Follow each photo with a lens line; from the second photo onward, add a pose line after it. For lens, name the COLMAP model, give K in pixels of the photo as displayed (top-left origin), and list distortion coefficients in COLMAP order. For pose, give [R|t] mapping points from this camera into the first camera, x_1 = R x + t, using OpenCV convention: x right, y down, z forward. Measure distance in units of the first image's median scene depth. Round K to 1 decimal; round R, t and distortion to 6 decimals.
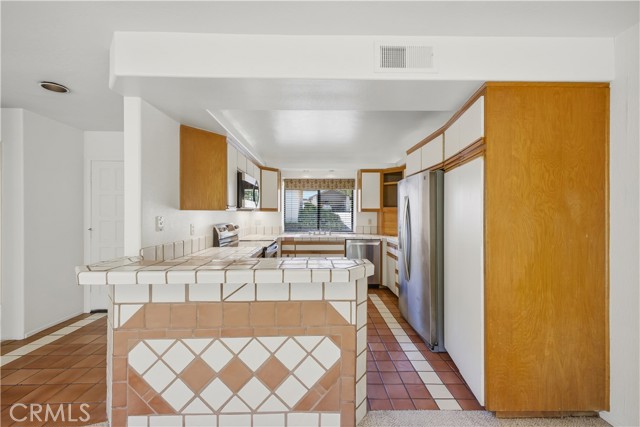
lens RADIAL K [[250.7, 0, 319.5], [0, 250.7, 213.8], [0, 0, 1]] dist [0.020045, -0.006498]
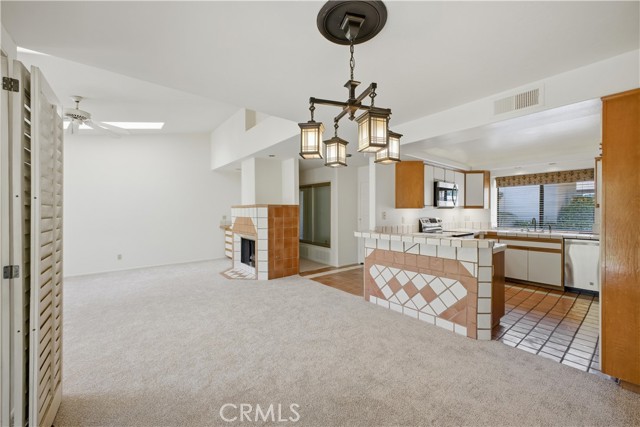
lens RADIAL K [[250.7, 0, 320.4], [0, 250.7, 213.3], [0, 0, 1]] dist [0.020045, -0.006498]
pose [[0.616166, 0.002283, -0.787613, 0.783106], [0.002780, 0.999983, 0.005074, 0.012544], [0.787611, -0.005316, 0.616149, -0.782554]]
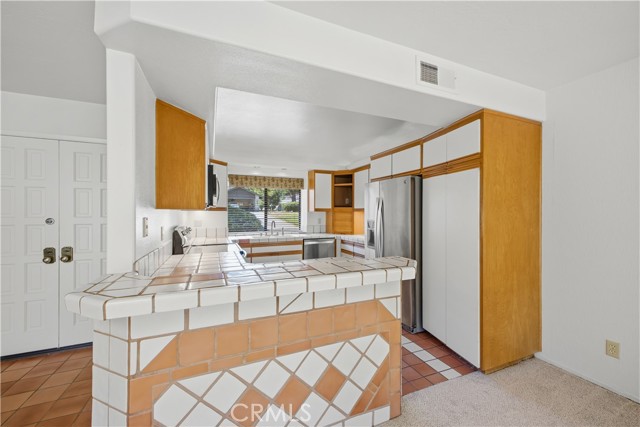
lens RADIAL K [[250.7, 0, 320.0], [0, 250.7, 214.1], [0, 0, 1]] dist [0.020045, -0.006498]
pose [[0.928352, -0.000977, 0.371702, -0.551740], [-0.000598, 0.999991, 0.004122, -0.003284], [-0.371703, -0.004049, 0.928343, 0.137716]]
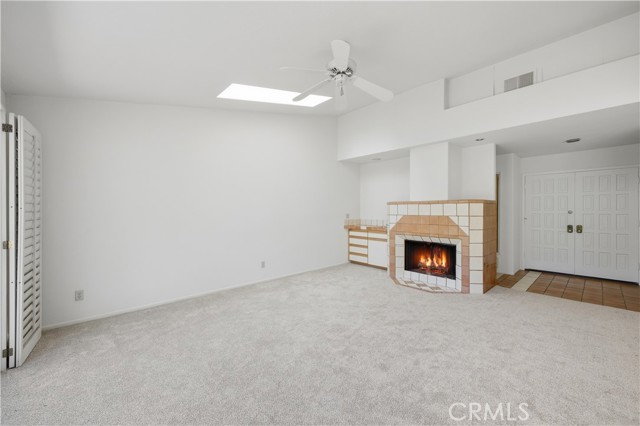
lens RADIAL K [[242.9, 0, 317.8], [0, 242.9, 213.7], [0, 0, 1]] dist [0.008773, 0.000115]
pose [[0.656764, 0.005580, -0.754076, -1.238469], [0.000325, 0.999970, 0.007683, 0.038799], [0.754096, -0.005291, 0.656742, -2.145106]]
